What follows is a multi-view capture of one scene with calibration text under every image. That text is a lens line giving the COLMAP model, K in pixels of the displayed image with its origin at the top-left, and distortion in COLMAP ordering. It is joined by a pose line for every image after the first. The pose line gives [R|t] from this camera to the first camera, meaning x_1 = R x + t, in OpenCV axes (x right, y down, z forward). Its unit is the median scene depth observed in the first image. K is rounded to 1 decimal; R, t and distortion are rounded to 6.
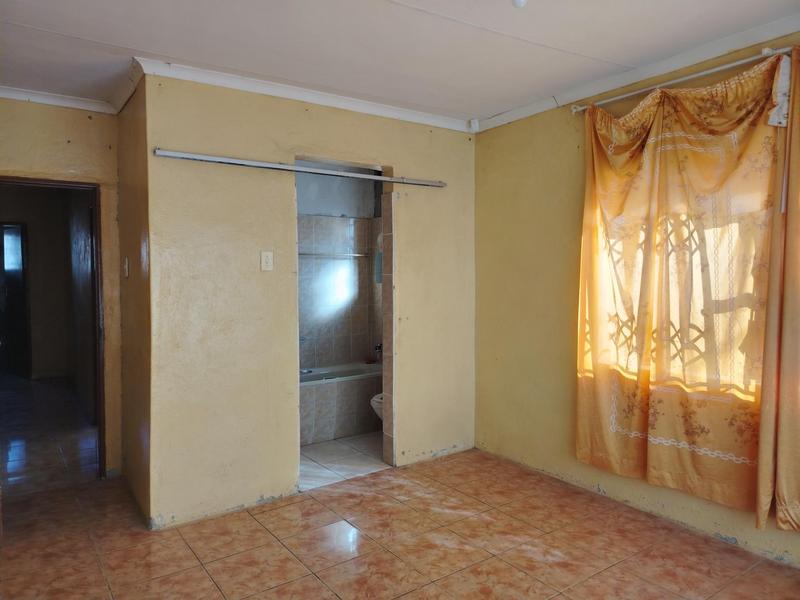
lens RADIAL K [[554.6, 0, 403.2], [0, 554.6, 301.3], [0, 0, 1]] dist [0.010811, -0.000038]
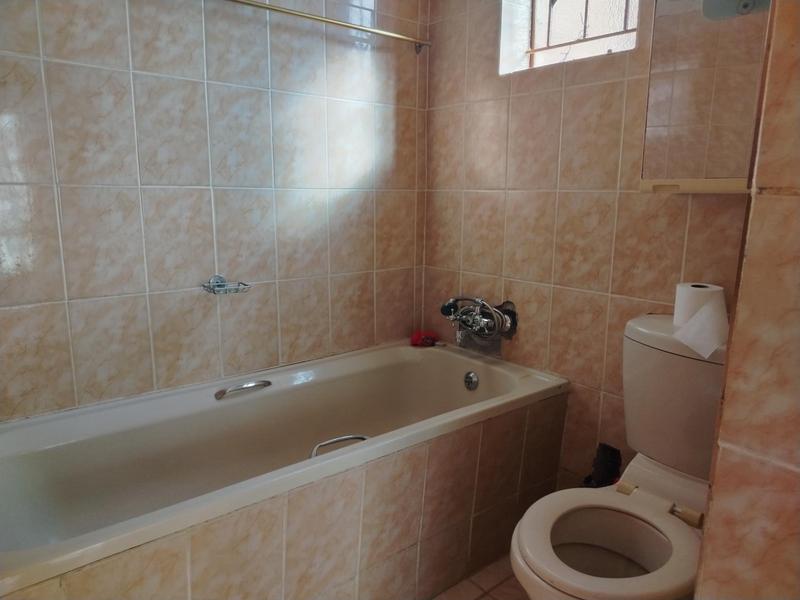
lens RADIAL K [[554.6, 0, 396.0], [0, 554.6, 301.7], [0, 0, 1]] dist [0.010811, -0.000038]
pose [[0.998242, -0.000256, 0.059265, -0.104109], [-0.008037, 0.990168, 0.139655, 0.029449], [-0.058718, -0.139885, 0.988425, 0.645889]]
